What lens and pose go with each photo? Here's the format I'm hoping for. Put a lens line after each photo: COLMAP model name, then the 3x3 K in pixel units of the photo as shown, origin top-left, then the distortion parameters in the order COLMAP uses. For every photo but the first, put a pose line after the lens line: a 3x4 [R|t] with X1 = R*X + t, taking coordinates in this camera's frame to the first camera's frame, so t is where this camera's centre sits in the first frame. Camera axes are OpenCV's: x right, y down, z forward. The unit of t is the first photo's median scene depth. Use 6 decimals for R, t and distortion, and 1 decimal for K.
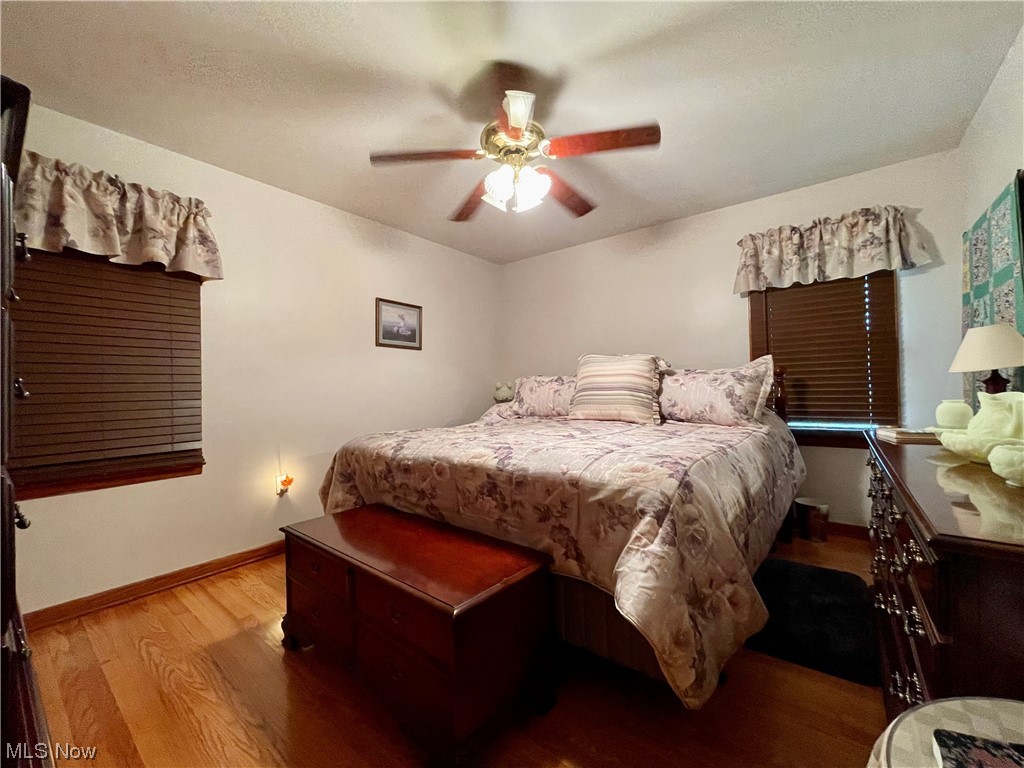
lens RADIAL K [[417.3, 0, 511.6], [0, 417.3, 384.5], [0, 0, 1]] dist [-0.003065, 0.001242]
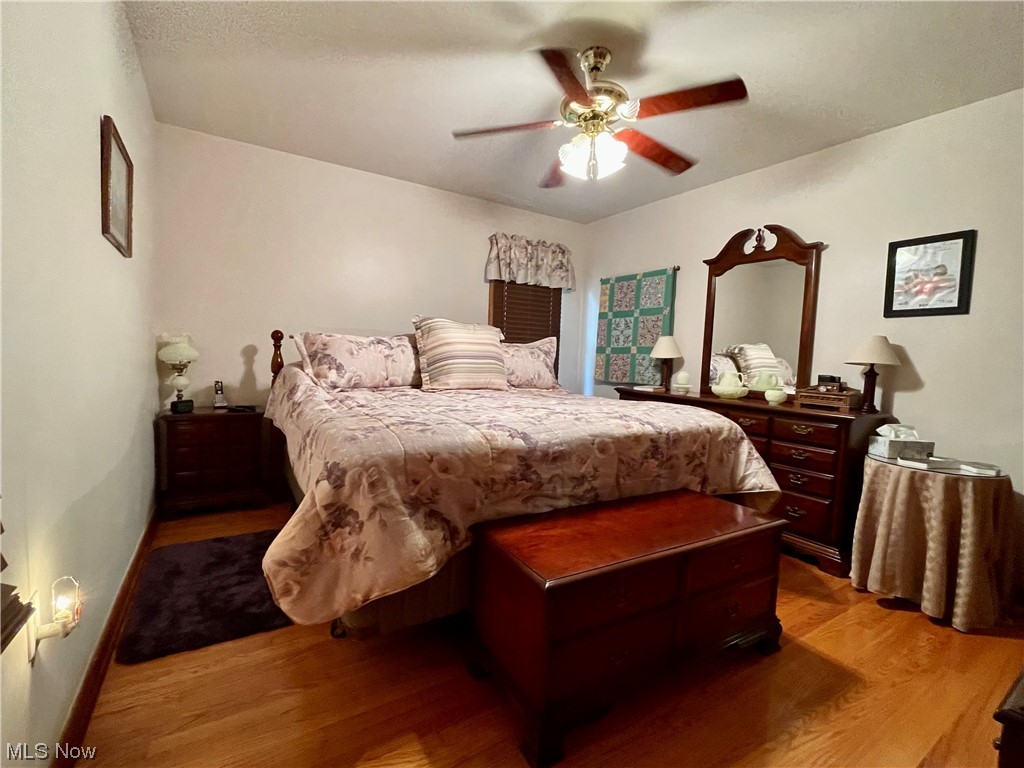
lens RADIAL K [[454.2, 0, 510.0], [0, 454.2, 386.3], [0, 0, 1]] dist [0.002545, 0.000031]
pose [[0.342876, -0.032936, 0.938803, -1.090589], [-0.050555, 0.997290, 0.053452, 0.024684], [-0.938019, -0.065789, 0.340282, 0.789847]]
